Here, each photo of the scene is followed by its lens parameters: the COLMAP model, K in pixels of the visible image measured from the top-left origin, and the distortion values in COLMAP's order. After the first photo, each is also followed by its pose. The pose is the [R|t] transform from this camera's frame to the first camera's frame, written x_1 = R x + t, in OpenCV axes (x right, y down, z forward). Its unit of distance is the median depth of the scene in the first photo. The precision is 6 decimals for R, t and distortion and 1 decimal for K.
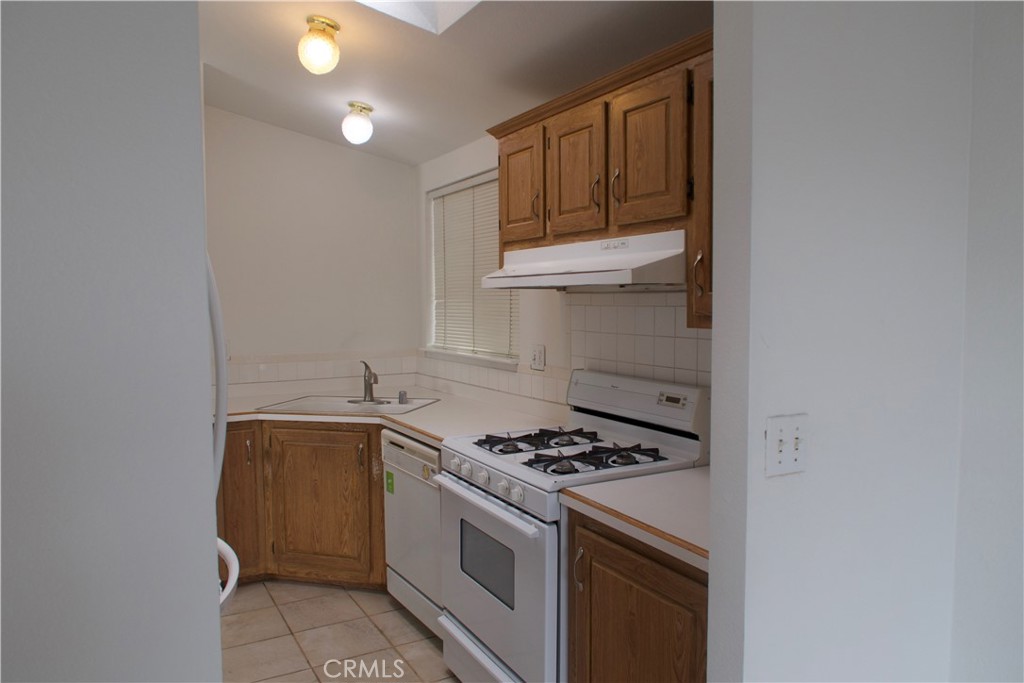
lens RADIAL K [[719.9, 0, 512.4], [0, 719.9, 340.5], [0, 0, 1]] dist [-0.004970, 0.001725]
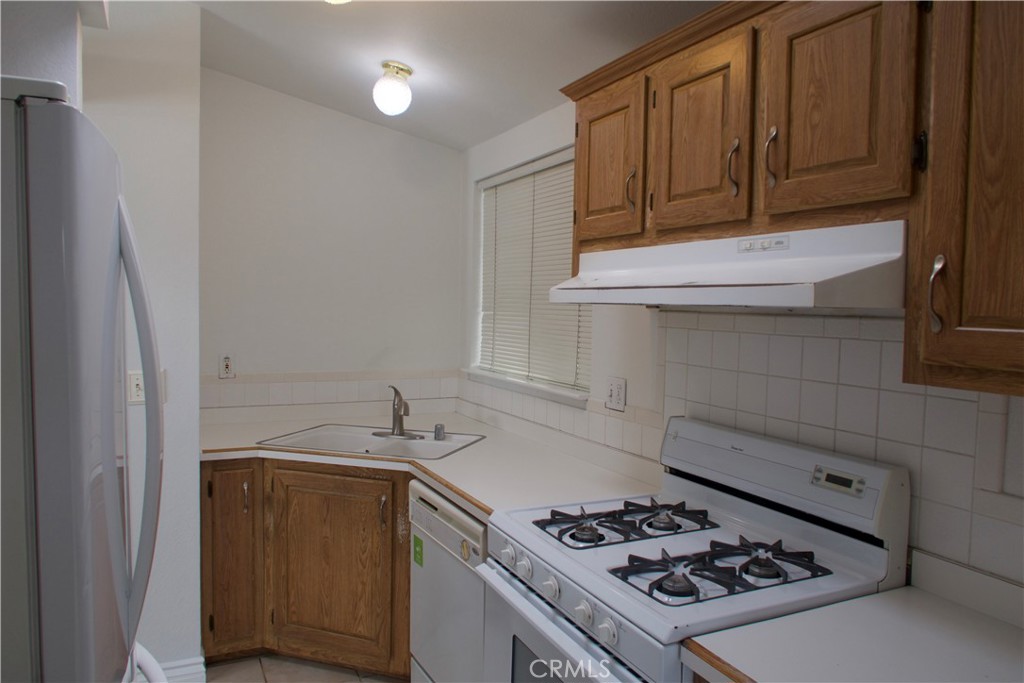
lens RADIAL K [[719.9, 0, 511.3], [0, 719.9, 341.8], [0, 0, 1]] dist [-0.004970, 0.001725]
pose [[0.997740, 0.029928, -0.060157, -0.035256], [-0.030340, 0.999522, -0.005942, -0.027161], [0.059951, 0.007754, 0.998171, 0.267628]]
